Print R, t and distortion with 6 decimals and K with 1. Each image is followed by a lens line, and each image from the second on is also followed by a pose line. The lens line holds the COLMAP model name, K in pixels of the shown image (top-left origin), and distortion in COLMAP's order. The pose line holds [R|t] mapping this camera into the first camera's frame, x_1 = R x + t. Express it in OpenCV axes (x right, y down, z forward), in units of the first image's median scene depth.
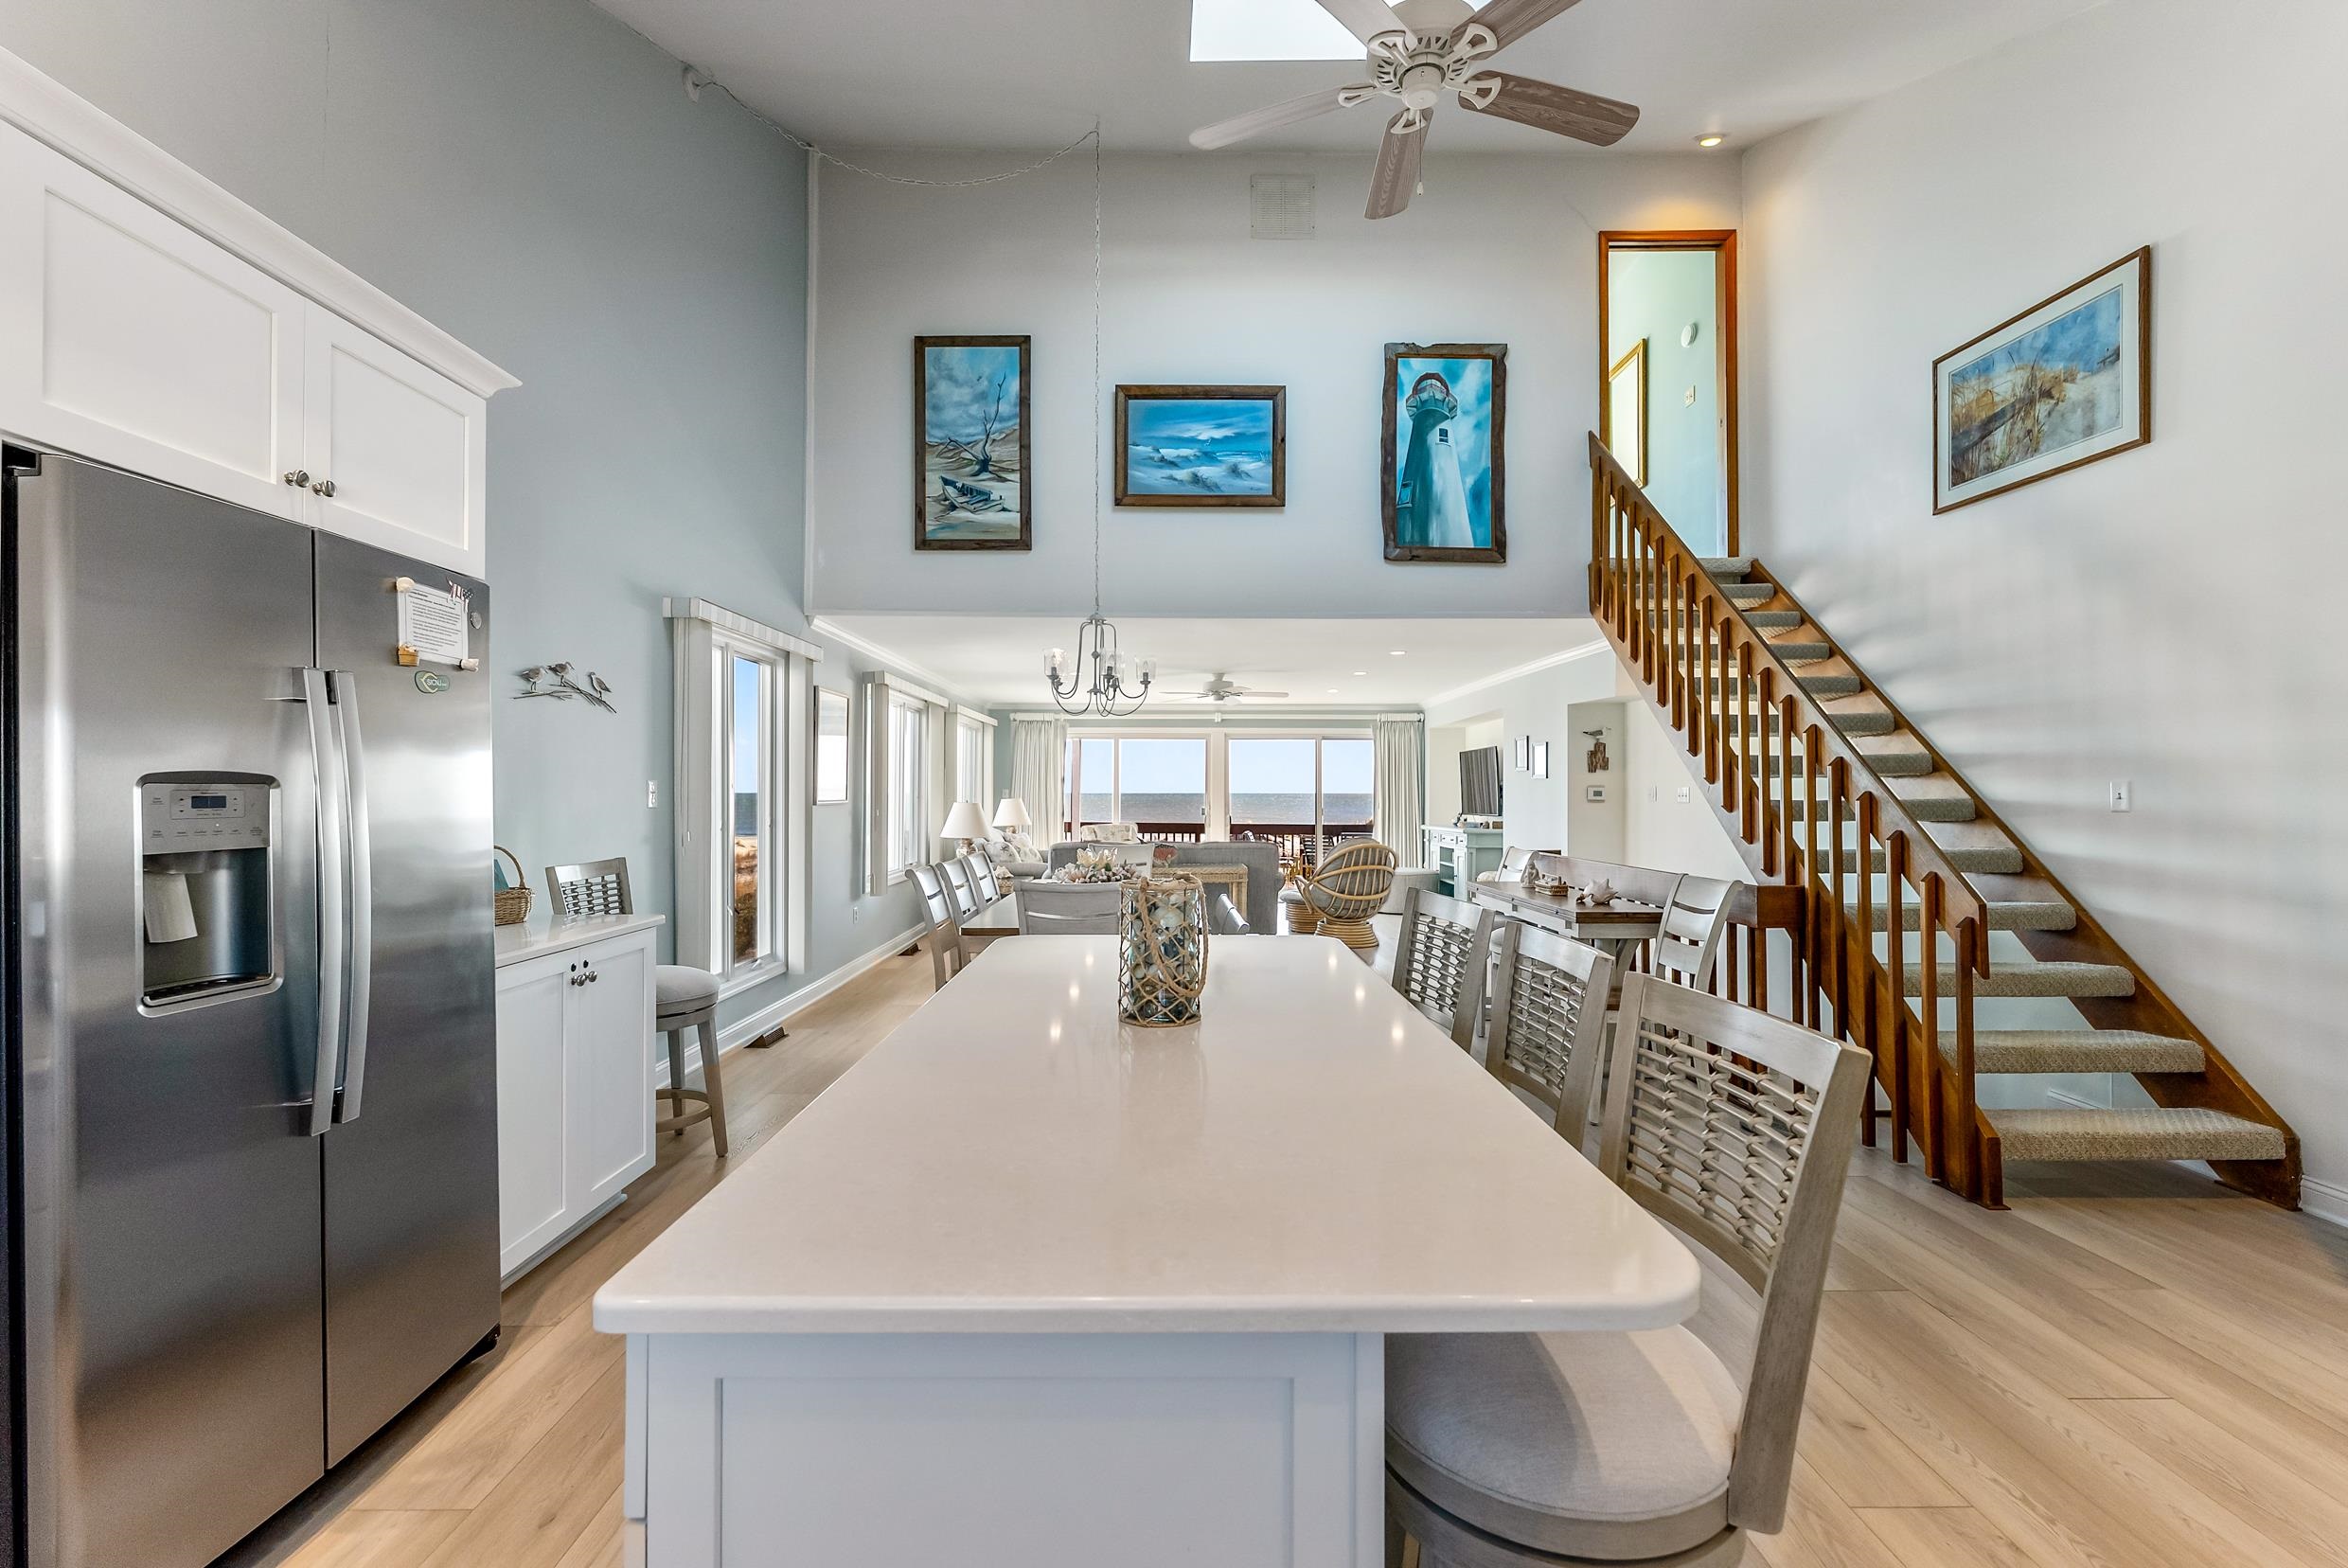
lens RADIAL K [[995.2, 0, 1195.7], [0, 995.2, 786.7], [0, 0, 1]] dist [0.007492, -0.003381]
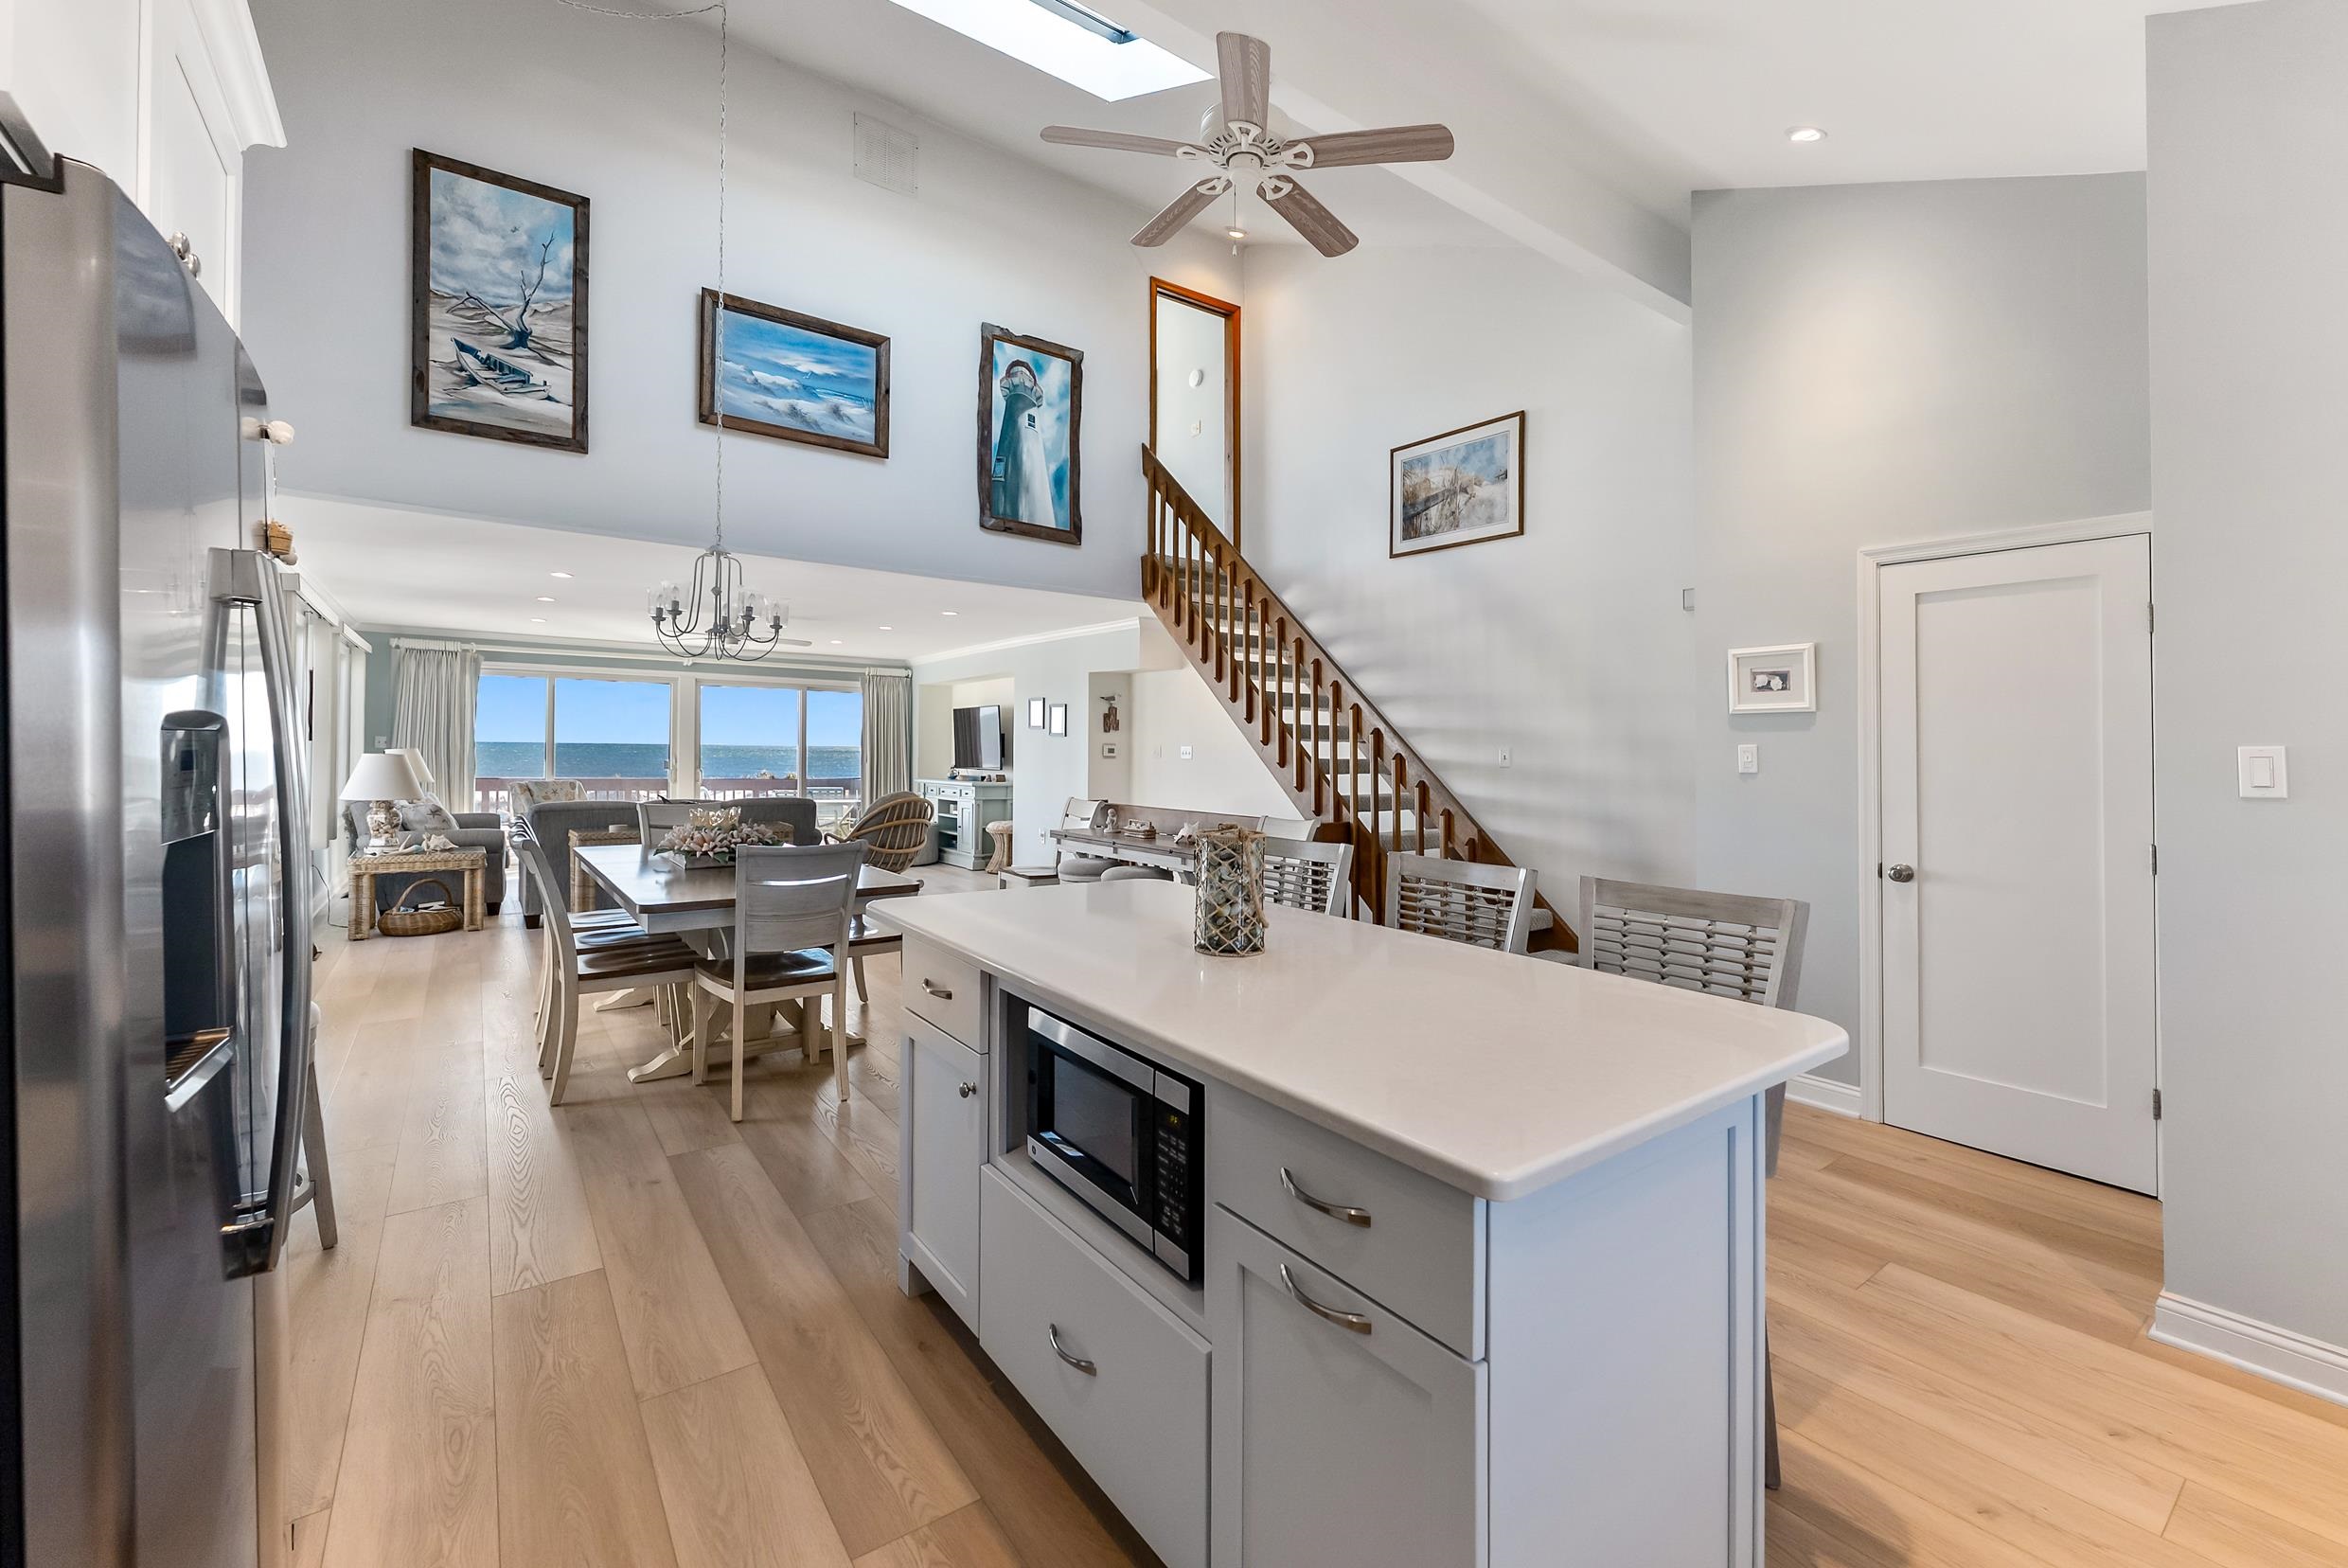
lens RADIAL K [[958.3, 0, 1203.7], [0, 958.3, 745.1], [0, 0, 1]] dist [0.004122, -0.001951]
pose [[0.810313, 0.013707, 0.585837, -0.215072], [-0.017369, 0.999849, 0.000630, -0.001649], [-0.585739, -0.010686, 0.810429, 0.036042]]
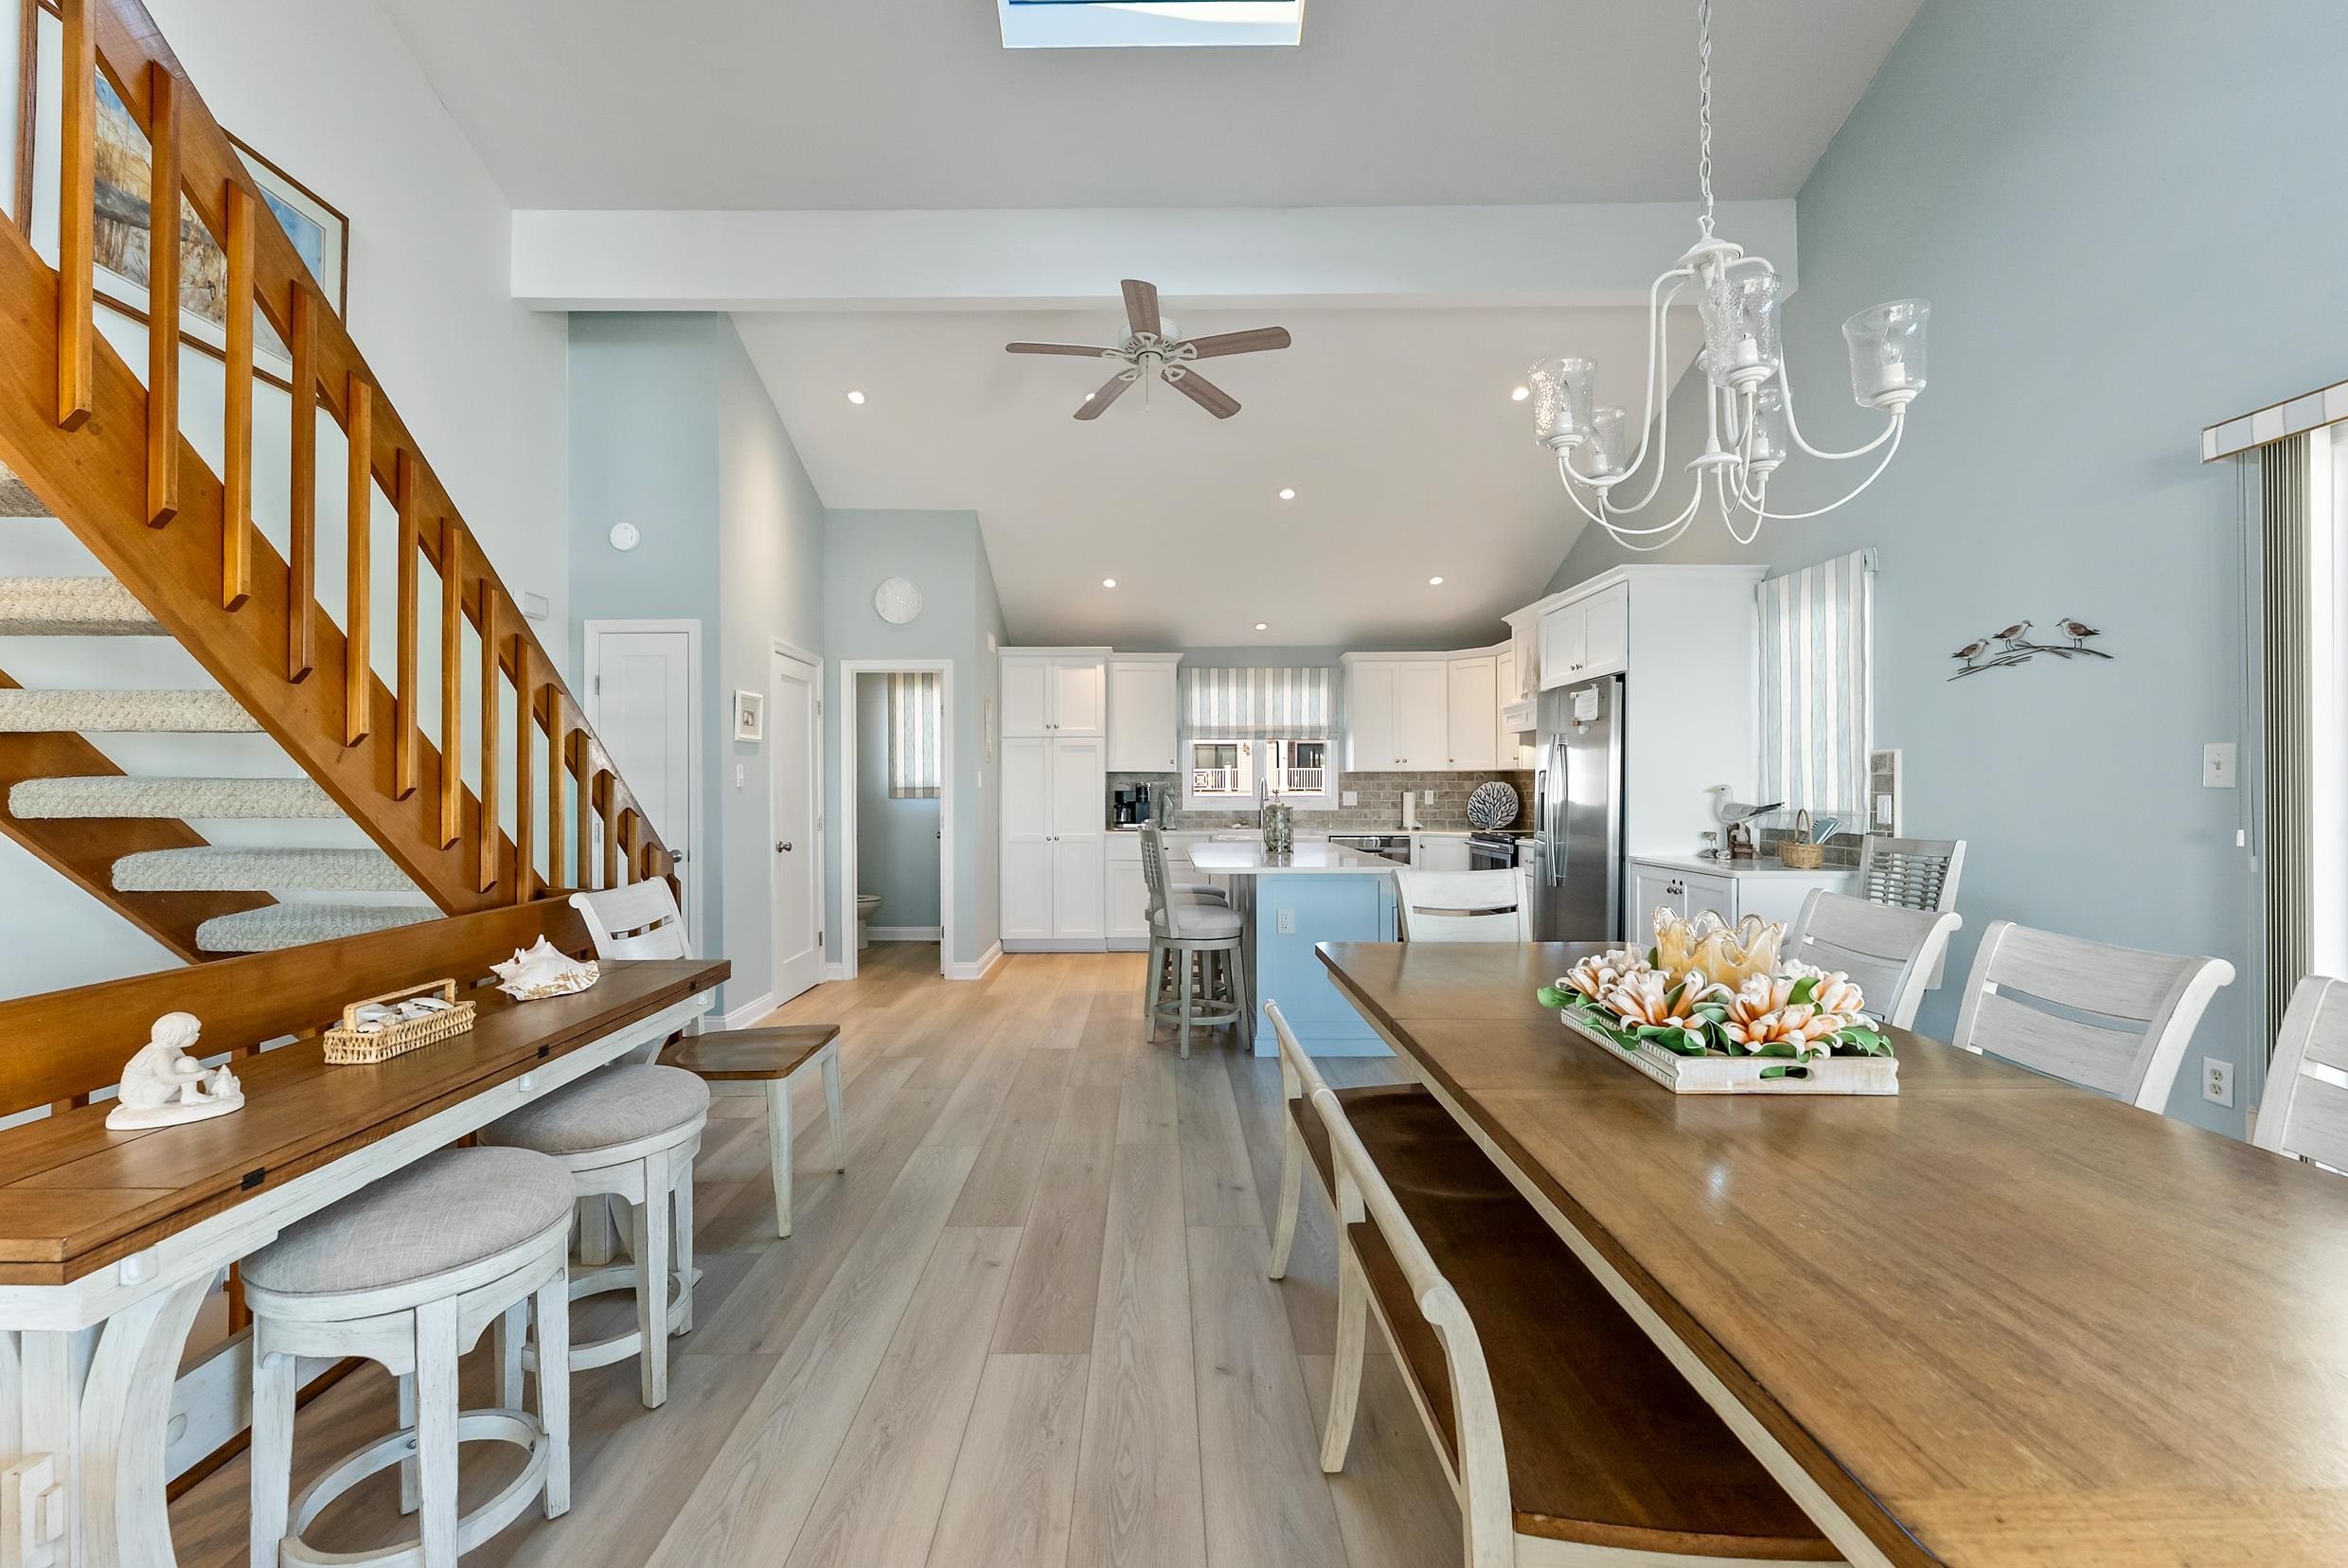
lens RADIAL K [[958.3, 0, 1155.1], [0, 958.3, 784.8], [0, 0, 1]] dist [0.004122, -0.001951]
pose [[-0.999739, 0.004905, 0.022325, 0.080287], [0.004688, 0.999941, -0.009755, 0.016734], [-0.022371, -0.009648, -0.999703, 1.152698]]
